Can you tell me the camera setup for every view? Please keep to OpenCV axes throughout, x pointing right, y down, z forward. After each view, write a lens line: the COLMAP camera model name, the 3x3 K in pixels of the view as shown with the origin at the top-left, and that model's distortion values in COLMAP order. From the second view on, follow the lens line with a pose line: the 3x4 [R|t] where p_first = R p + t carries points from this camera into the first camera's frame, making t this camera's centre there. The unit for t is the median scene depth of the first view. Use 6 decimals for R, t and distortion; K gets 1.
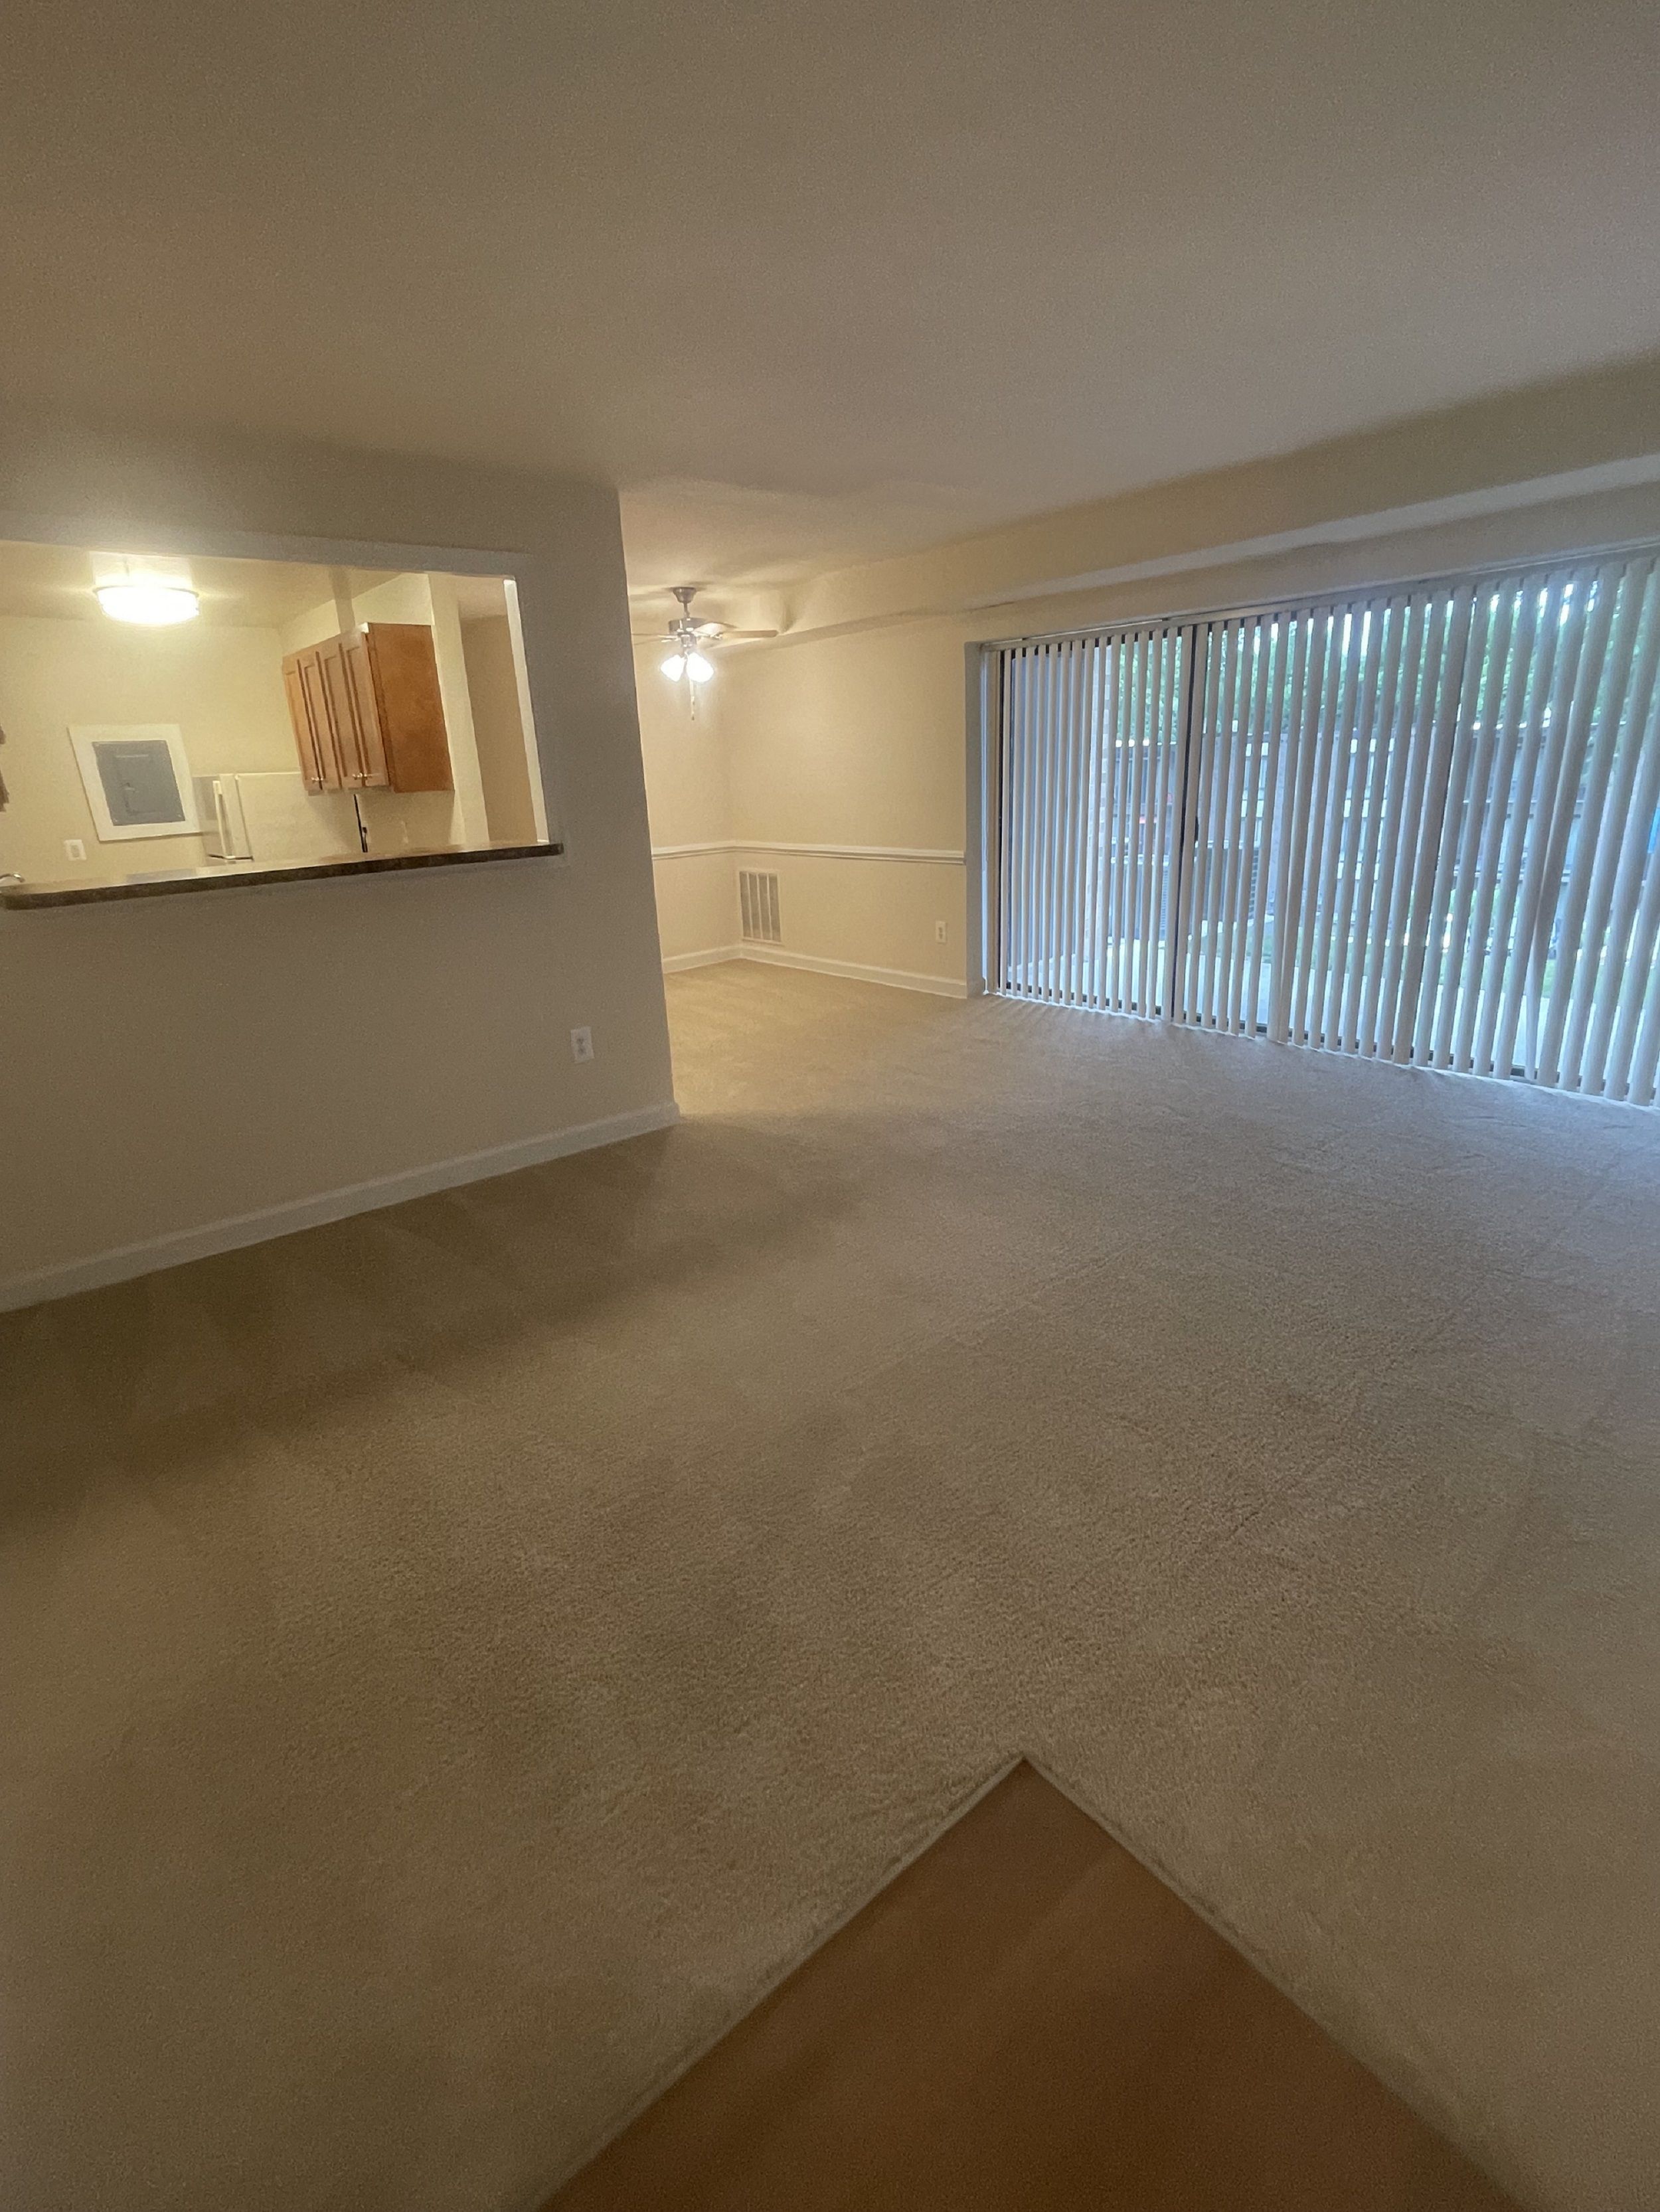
lens RADIAL K [[1027.7, 0, 818.8], [0, 1027.7, 1078.6], [0, 0, 1]] dist [0.000524, 0.000200]
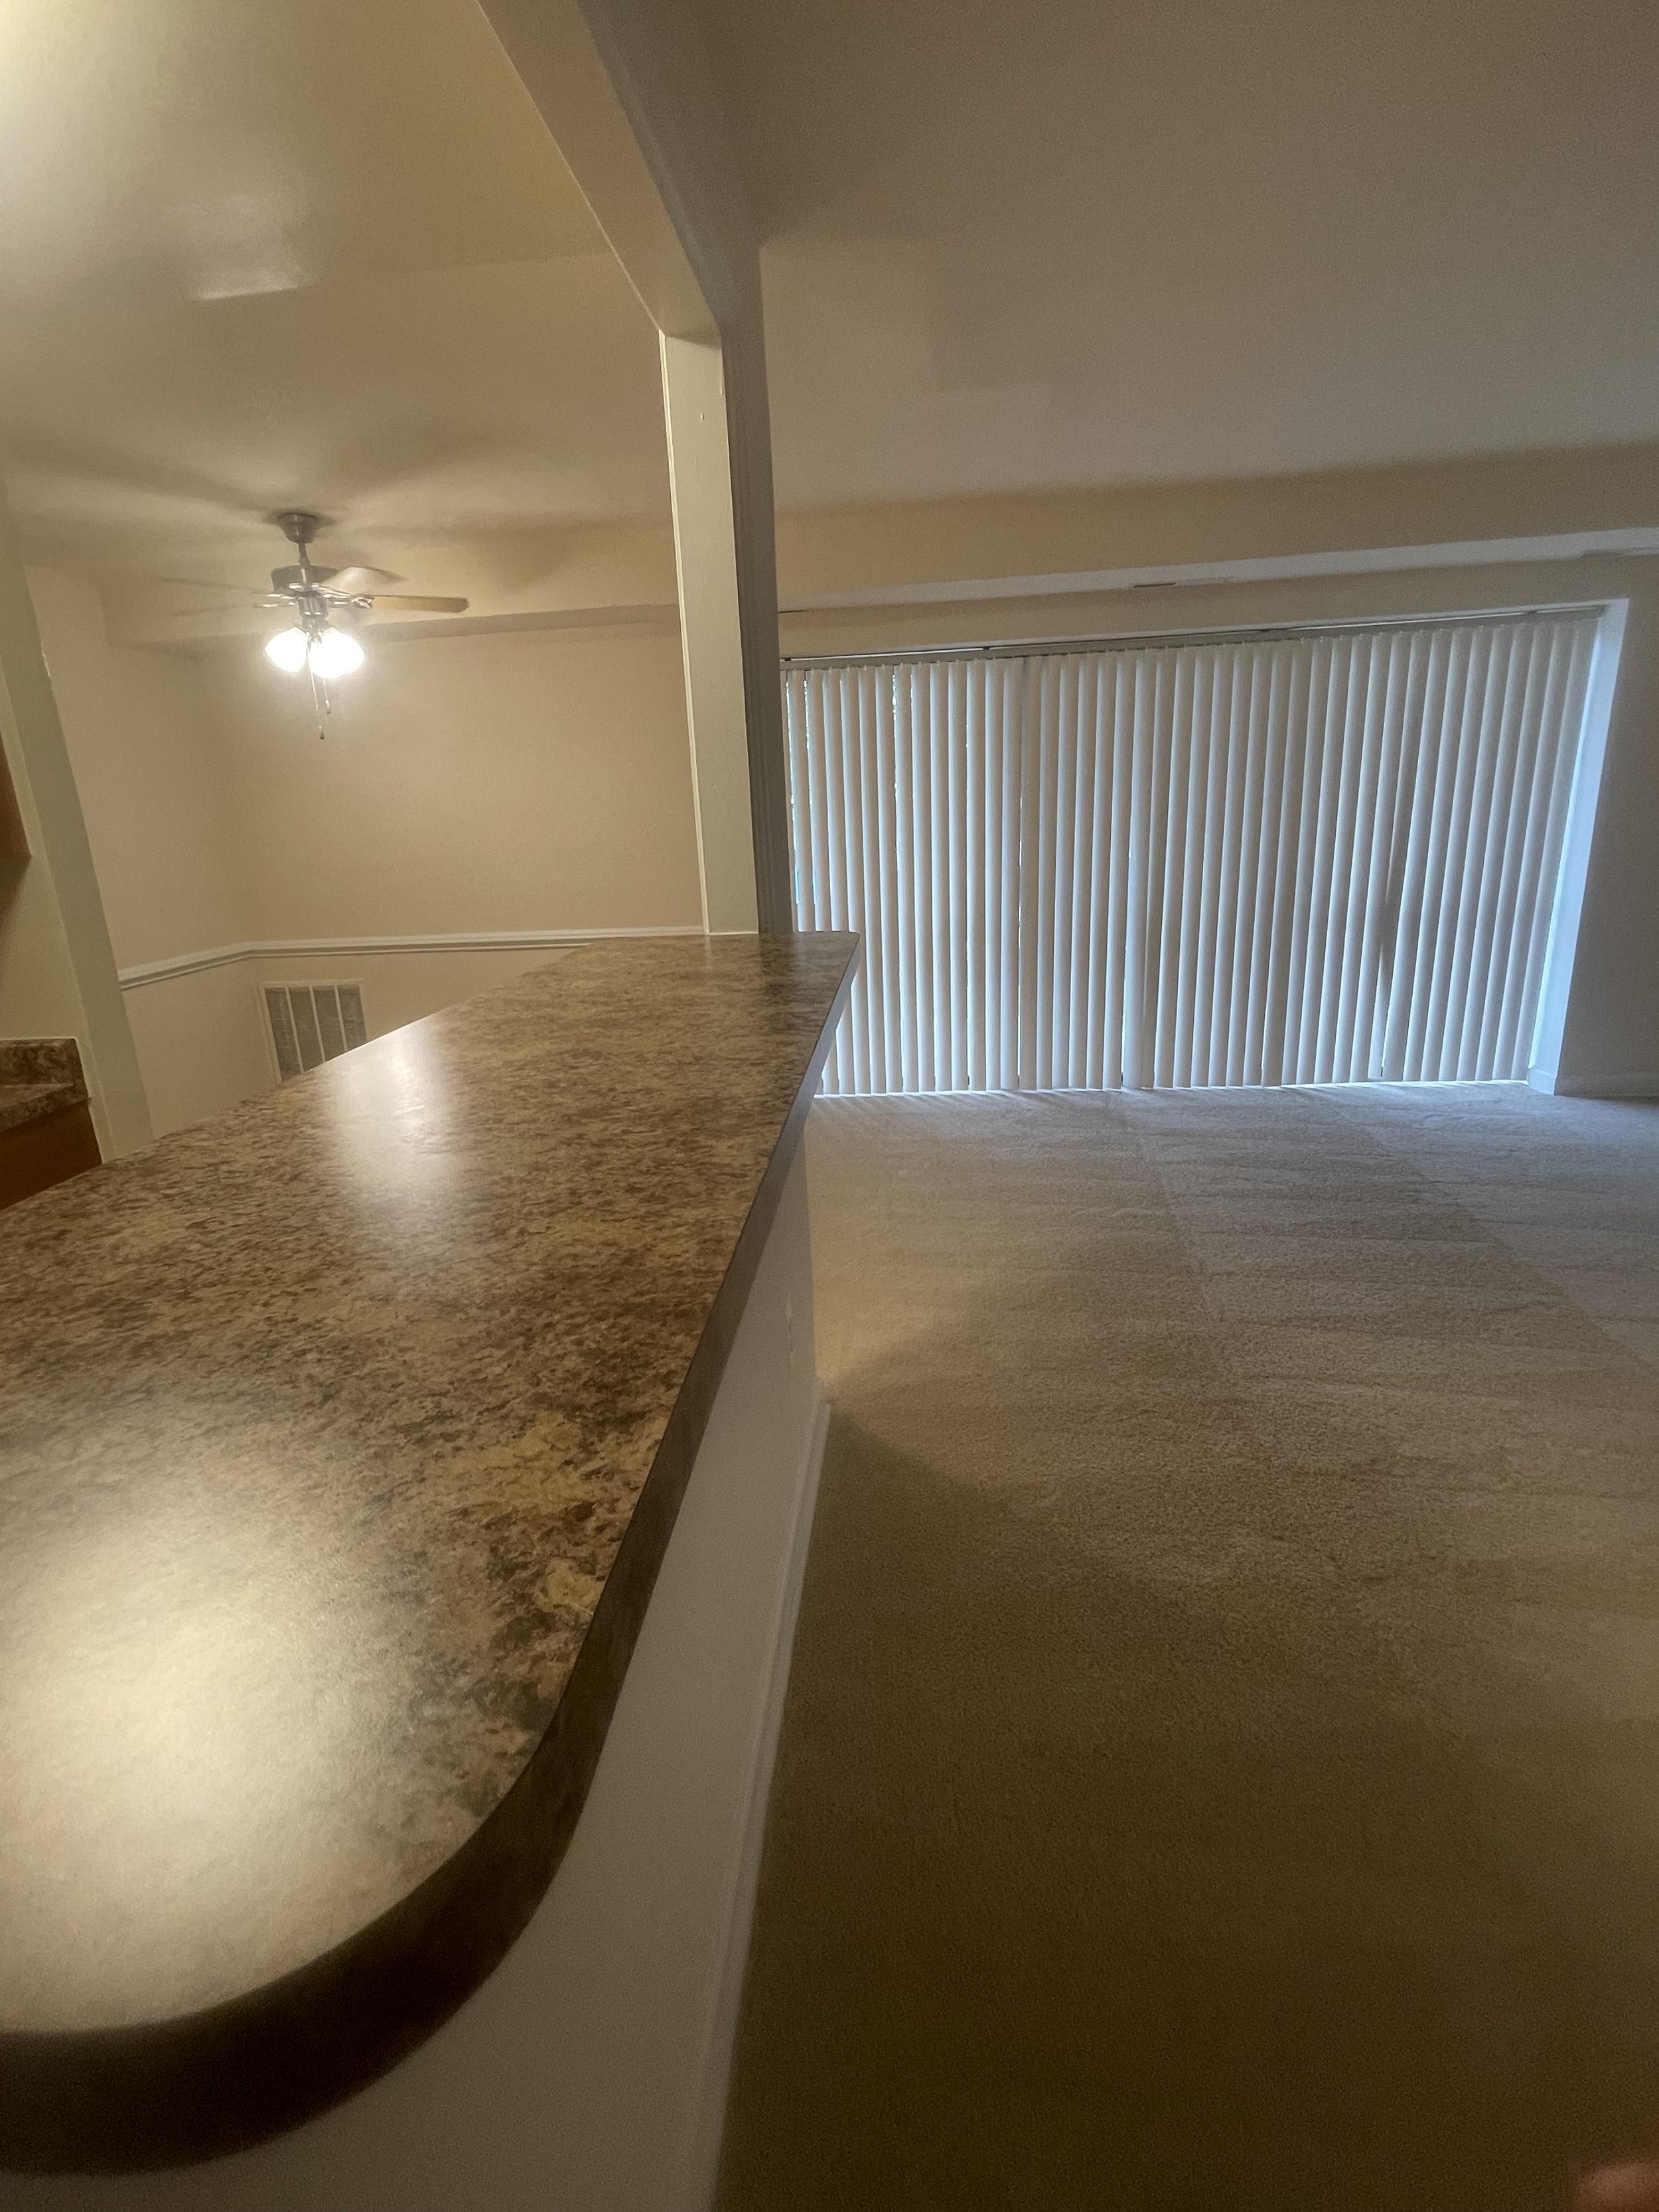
lens RADIAL K [[1027.6, 0, 818.4], [0, 1027.6, 1078.6], [0, 0, 1]] dist [0.000524, 0.000200]
pose [[0.704568, -0.171996, 0.688478, -0.368469], [0.221777, 0.974956, 0.016604, -0.108871], [-0.674091, 0.140990, 0.725067, 0.422715]]
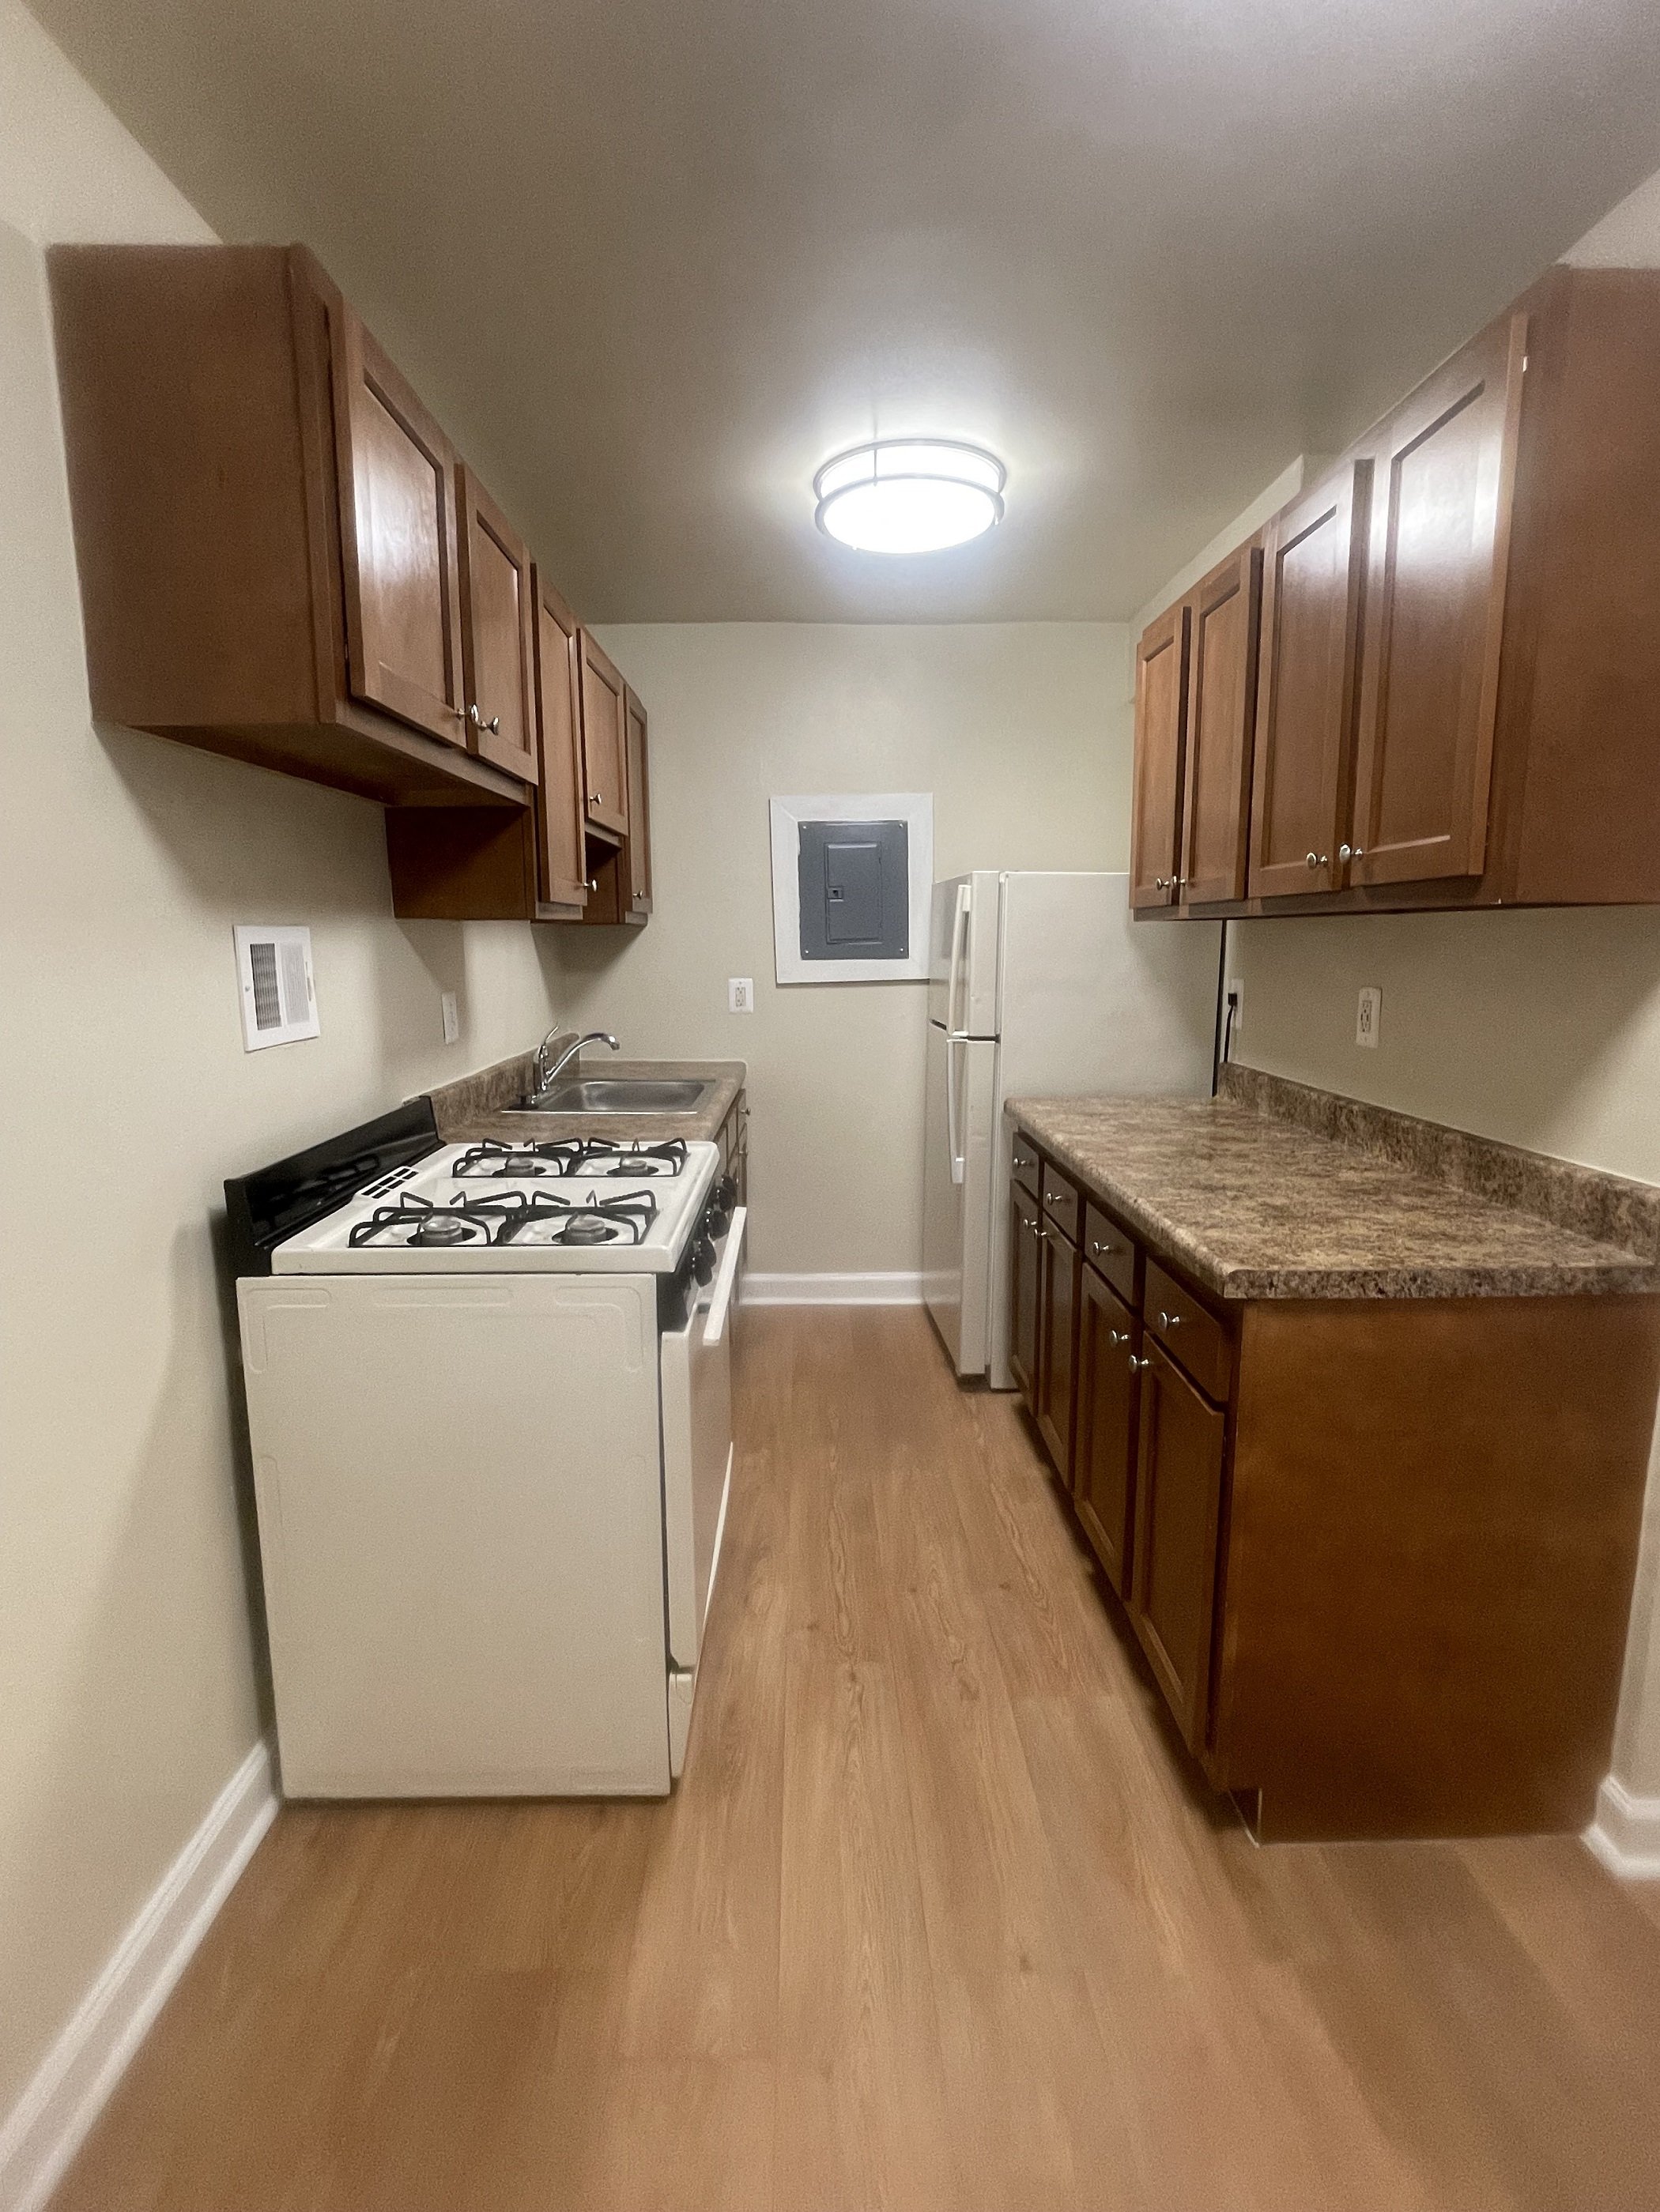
lens RADIAL K [[1027.7, 0, 818.8], [0, 1027.7, 1078.6], [0, 0, 1]] dist [0.000524, 0.000200]
pose [[0.783122, 0.126718, -0.608820, -0.317013], [-0.213612, 0.974263, -0.071988, -0.142589], [0.584029, 0.186427, 0.790035, 0.566378]]
